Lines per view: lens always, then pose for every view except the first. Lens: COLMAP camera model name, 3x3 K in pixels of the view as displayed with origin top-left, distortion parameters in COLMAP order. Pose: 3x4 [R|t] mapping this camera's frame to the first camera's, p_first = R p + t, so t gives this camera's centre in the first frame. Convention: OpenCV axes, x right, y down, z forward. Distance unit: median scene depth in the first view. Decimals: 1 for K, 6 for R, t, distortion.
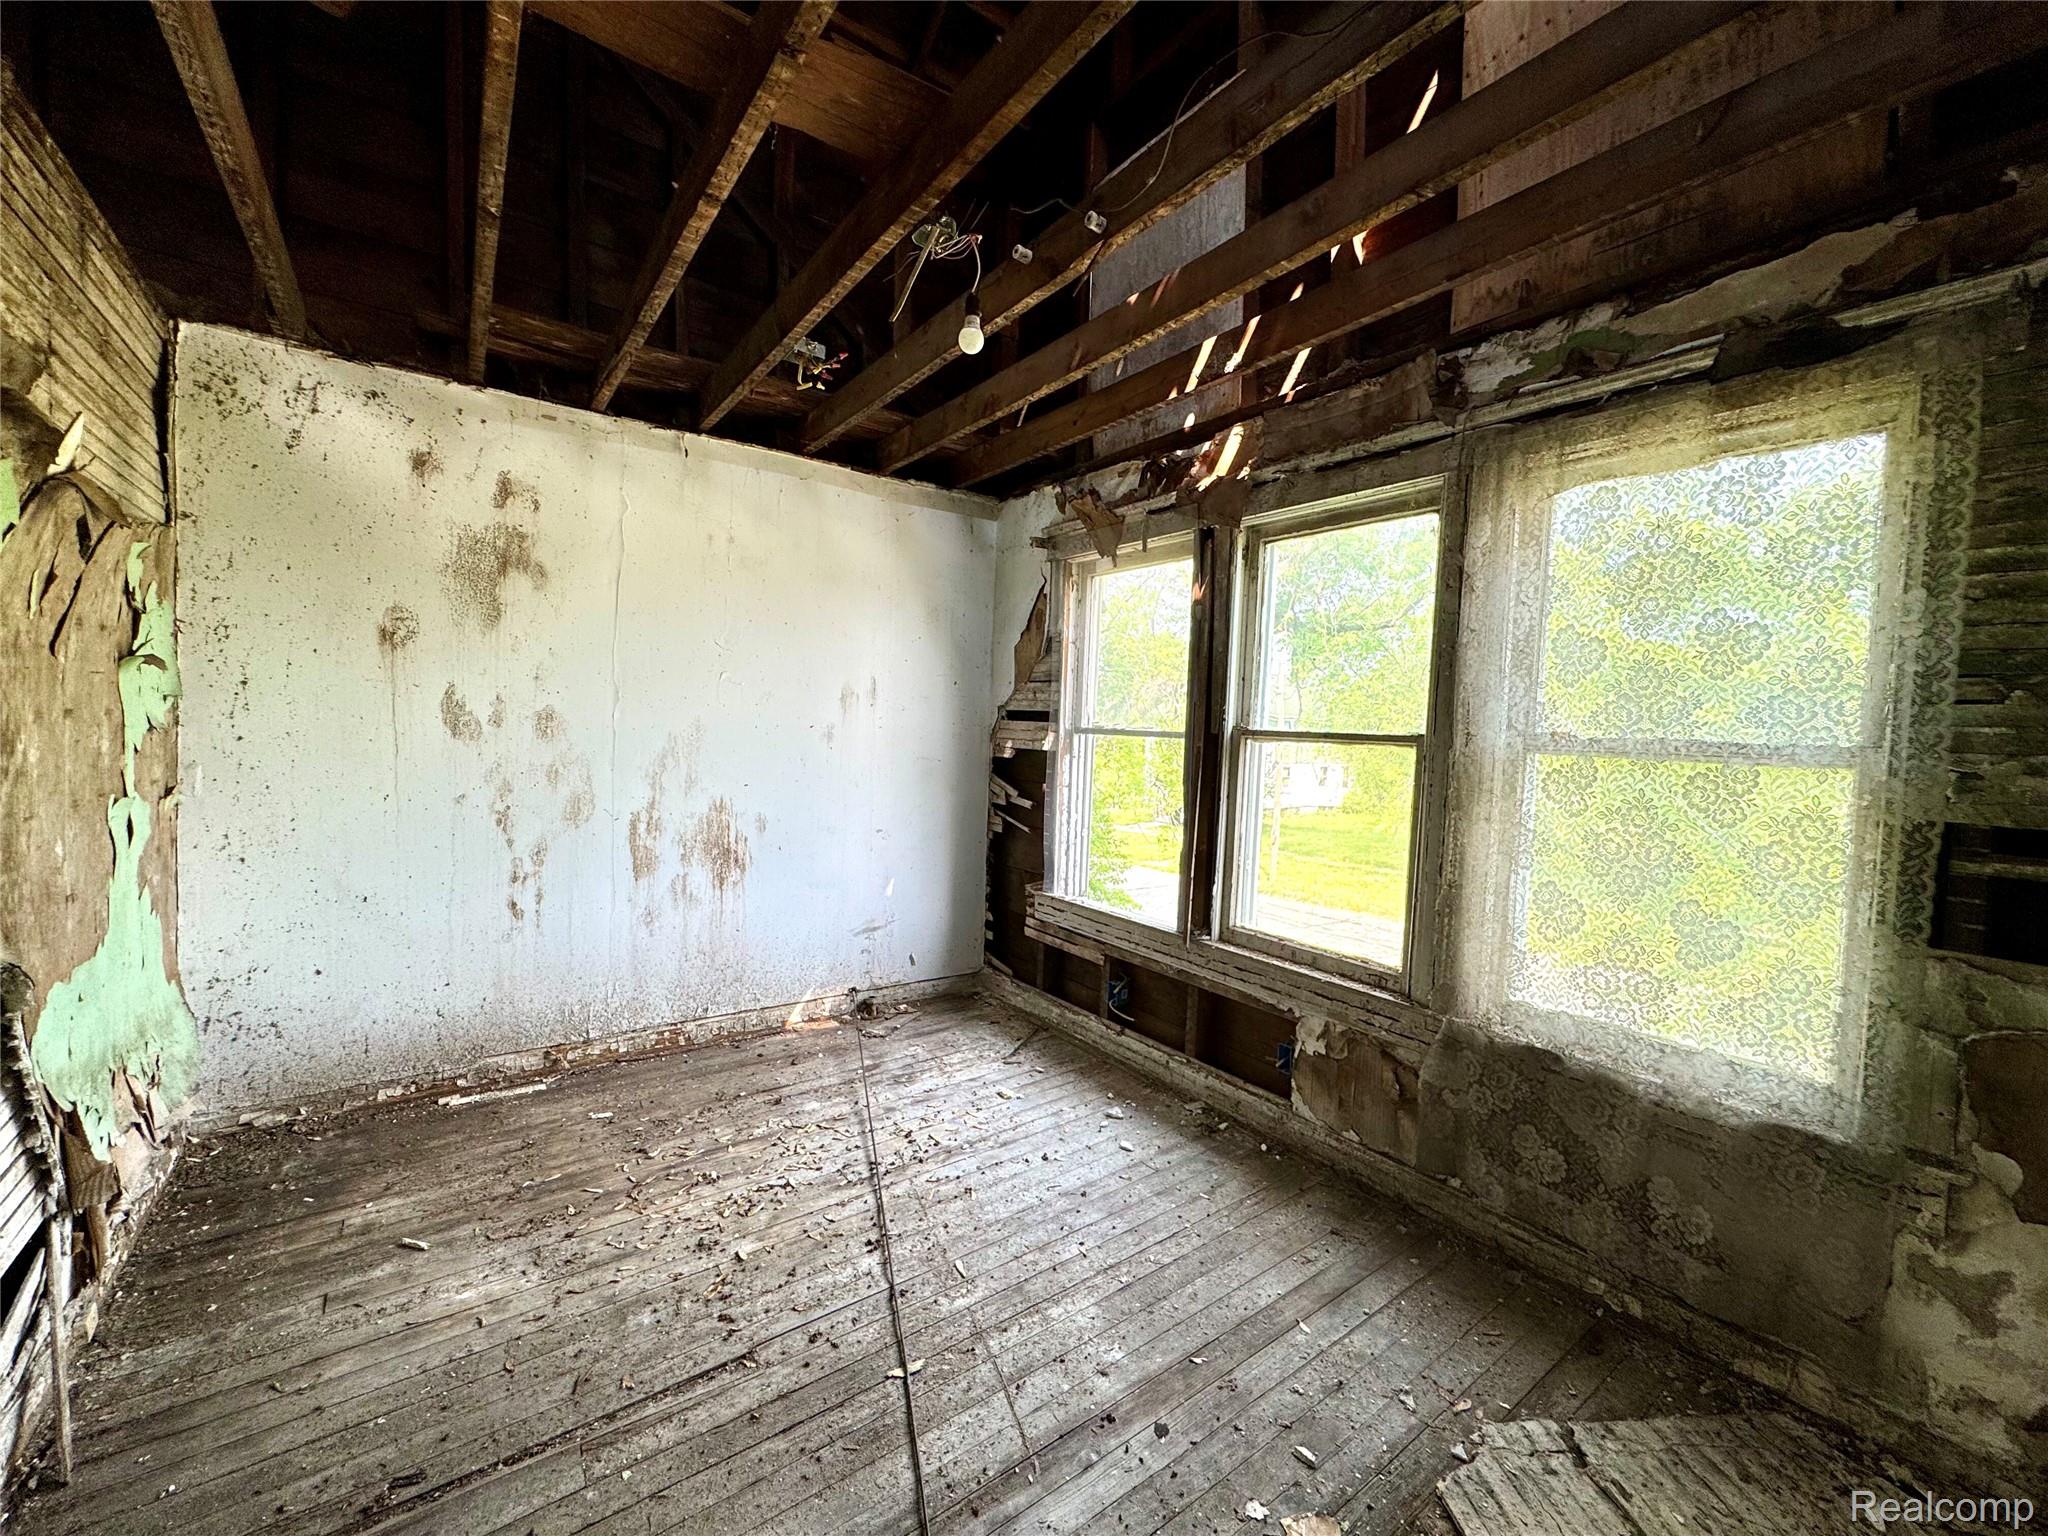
lens RADIAL K [[817.6, 0, 1021.8], [0, 817.6, 763.8], [0, 0, 1]] dist [-0.002156, 0.000094]
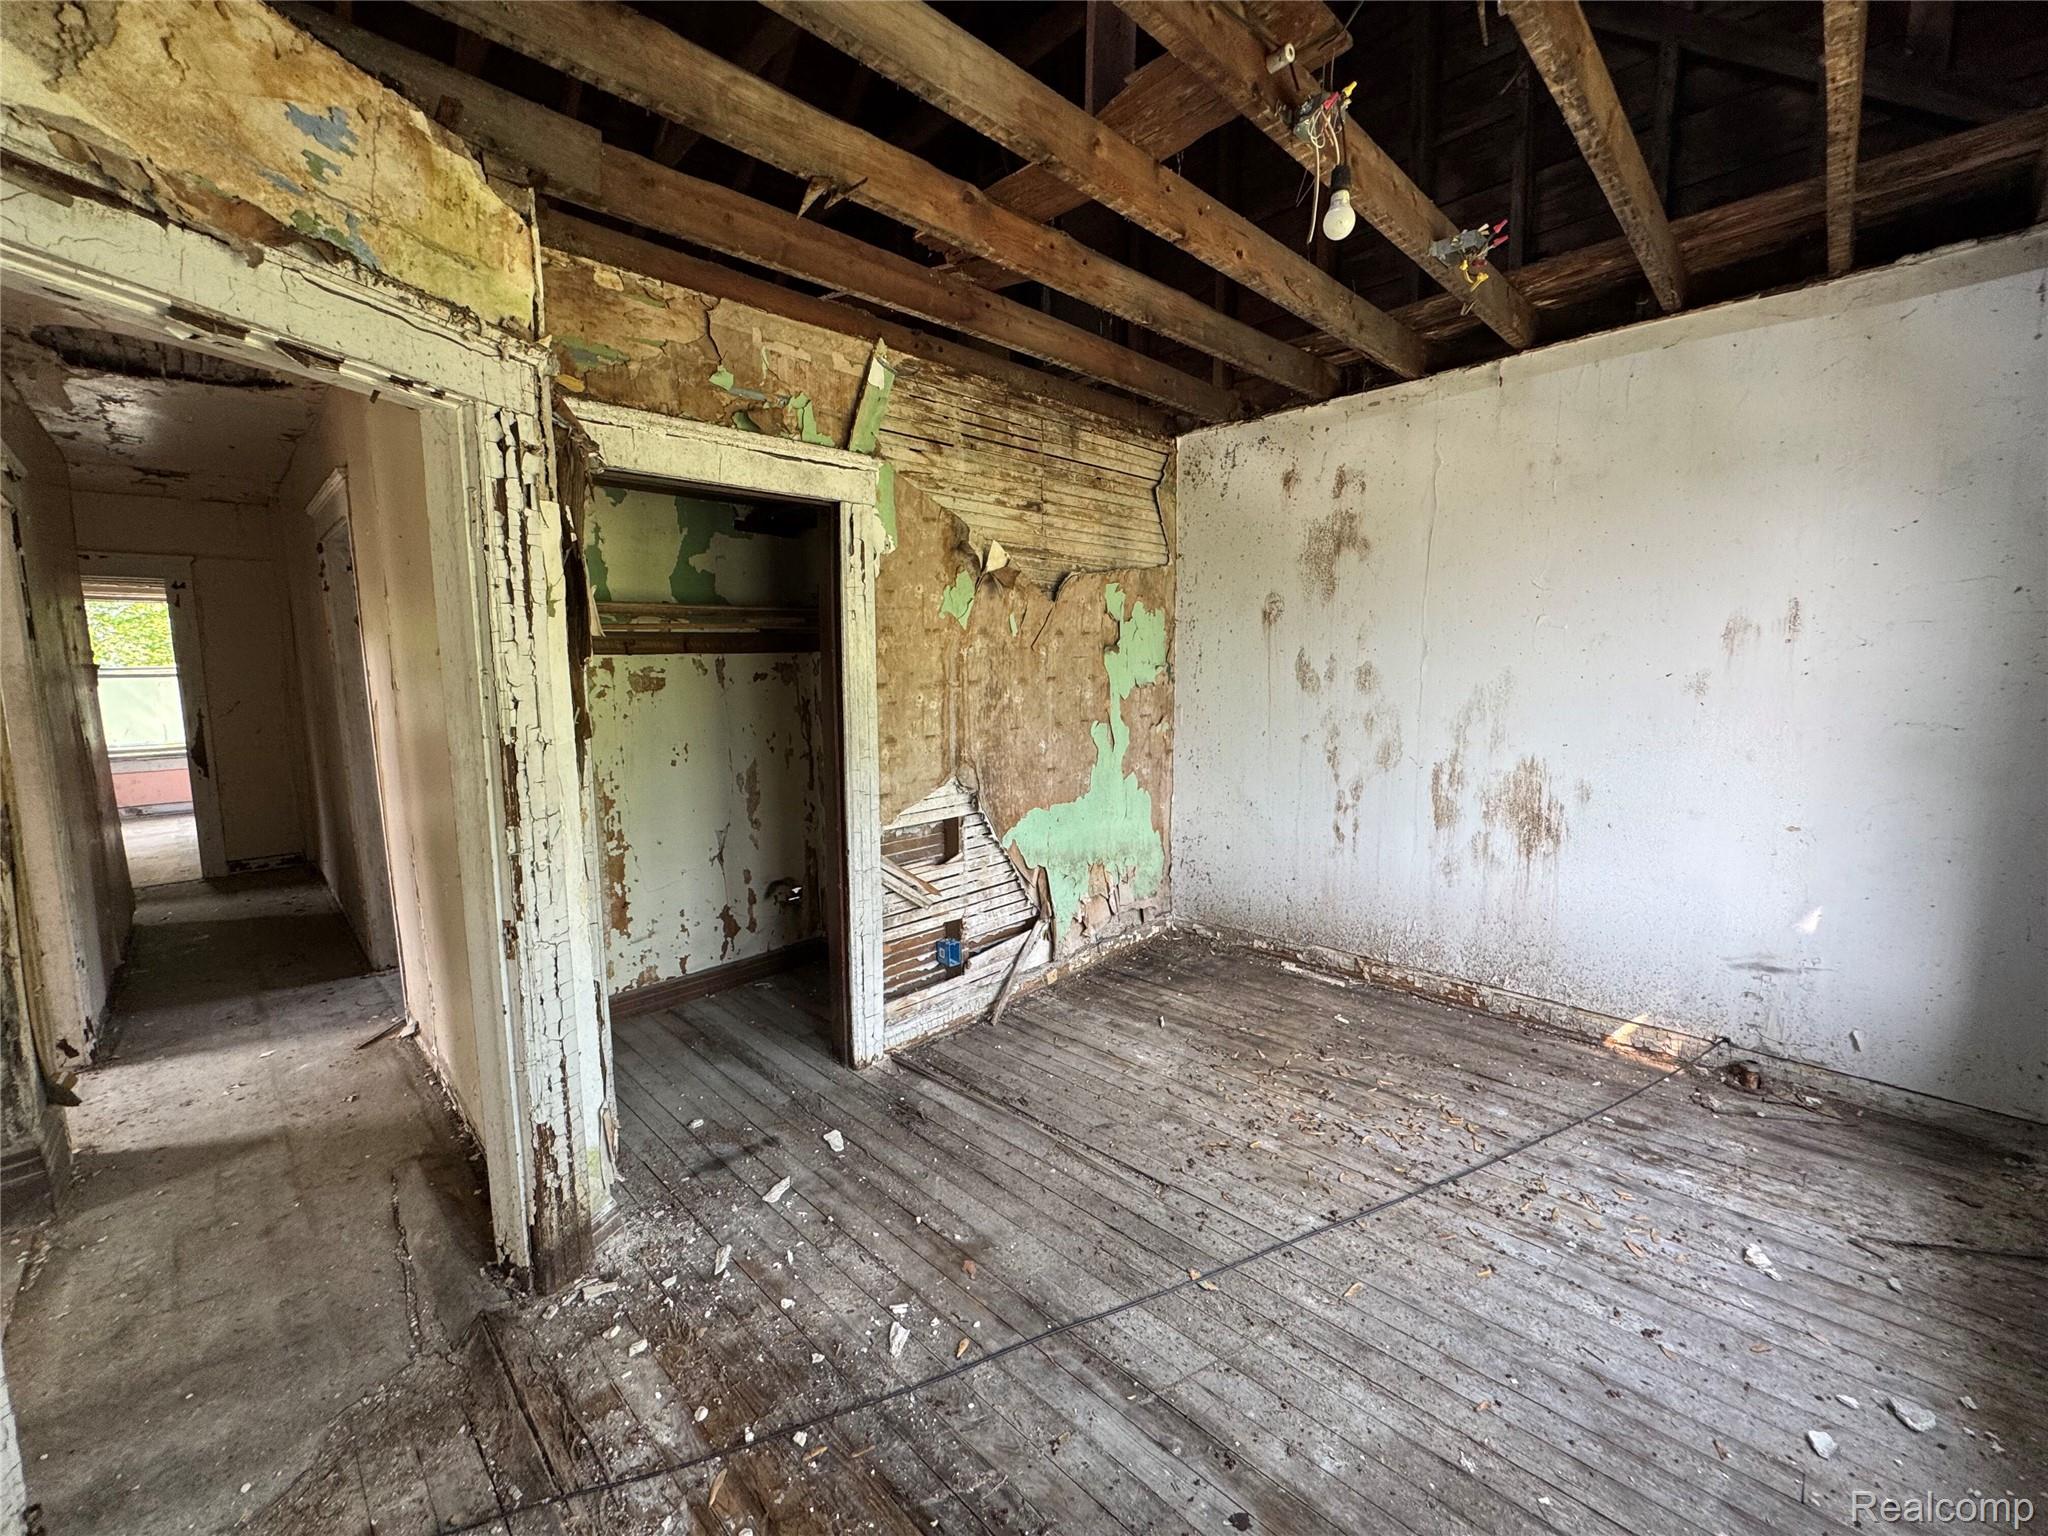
lens RADIAL K [[817.6, 0, 1023.1], [0, 817.6, 761.9], [0, 0, 1]] dist [-0.002156, 0.000094]
pose [[0.162723, 0.087244, -0.982807, 0.480639], [-0.027773, 0.996093, 0.083825, -0.014174], [0.986281, 0.013656, 0.164511, 0.339963]]
